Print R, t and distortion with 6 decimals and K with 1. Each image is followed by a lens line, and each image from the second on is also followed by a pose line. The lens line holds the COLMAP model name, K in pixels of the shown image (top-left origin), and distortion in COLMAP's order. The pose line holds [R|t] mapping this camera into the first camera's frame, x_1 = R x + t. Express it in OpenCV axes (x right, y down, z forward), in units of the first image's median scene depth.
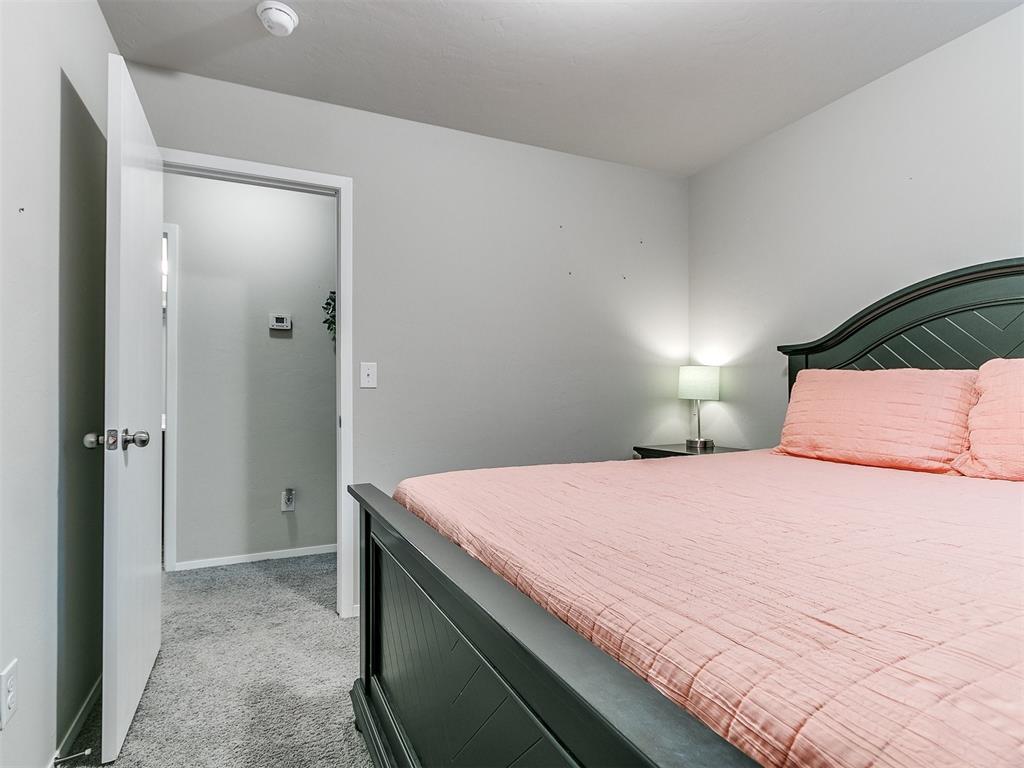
lens RADIAL K [[530.9, 0, 511.6], [0, 530.9, 388.5], [0, 0, 1]] dist [0.009711, -0.006282]
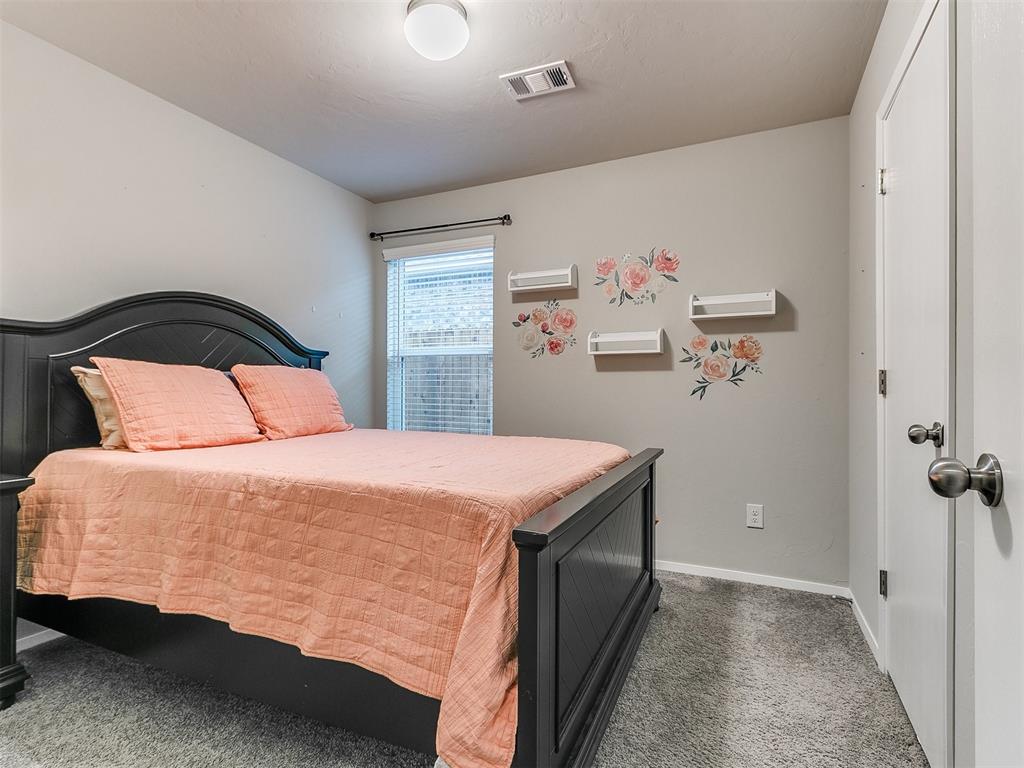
lens RADIAL K [[530.9, 0, 511.9], [0, 530.9, 386.9], [0, 0, 1]] dist [0.009711, -0.006282]
pose [[-0.647661, 0.009613, 0.761868, -0.635323], [-0.013153, 0.999630, -0.023794, 0.028662], [-0.761815, -0.025431, -0.647295, 1.189516]]
